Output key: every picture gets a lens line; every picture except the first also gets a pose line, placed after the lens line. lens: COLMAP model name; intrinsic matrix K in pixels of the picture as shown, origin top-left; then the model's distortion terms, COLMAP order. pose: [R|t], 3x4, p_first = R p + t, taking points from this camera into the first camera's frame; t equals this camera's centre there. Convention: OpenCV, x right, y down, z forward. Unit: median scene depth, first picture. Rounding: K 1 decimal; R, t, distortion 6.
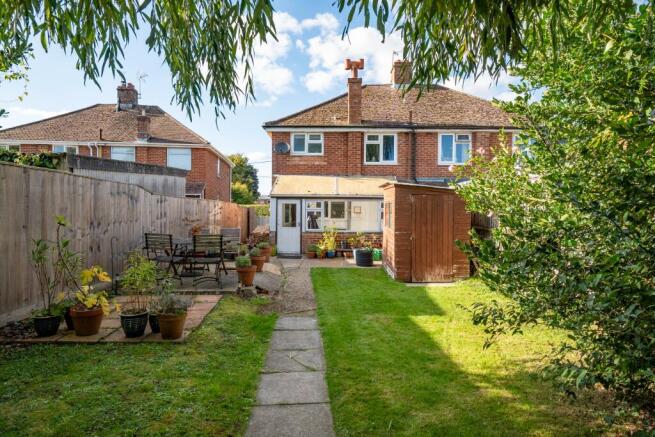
lens RADIAL K [[374.2, 0, 327.0], [0, 374.2, 219.1], [0, 0, 1]] dist [-0.011975, 0.000351]
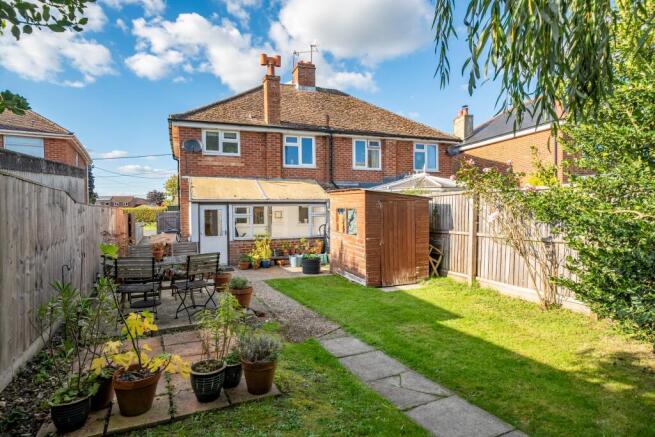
lens RADIAL K [[379.3, 0, 332.5], [0, 379.3, 218.8], [0, 0, 1]] dist [0.025663, -0.000043]
pose [[0.926347, -0.025406, 0.375814, -0.169060], [0.026739, 0.999641, 0.001671, -0.013003], [-0.375722, 0.008501, 0.926694, 0.055820]]
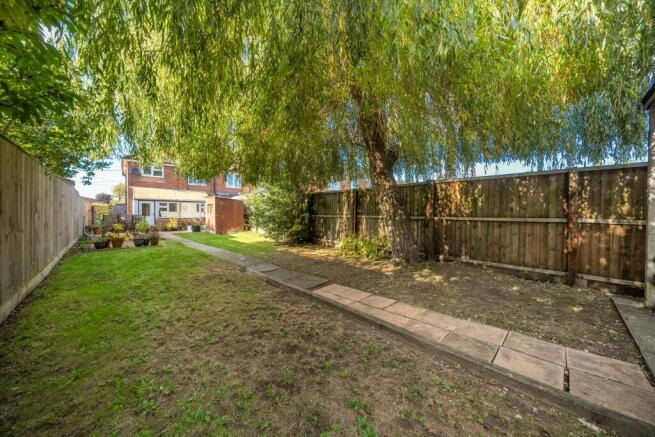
lens RADIAL K [[224.5, 0, 324.8], [0, 224.5, 217.9], [0, 0, 1]] dist [-0.019017, 0.000205]
pose [[0.738413, -0.016788, 0.674140, -0.181814], [0.009849, 0.999852, 0.014111, 0.023168], [-0.674277, -0.003780, 0.738469, -0.393011]]
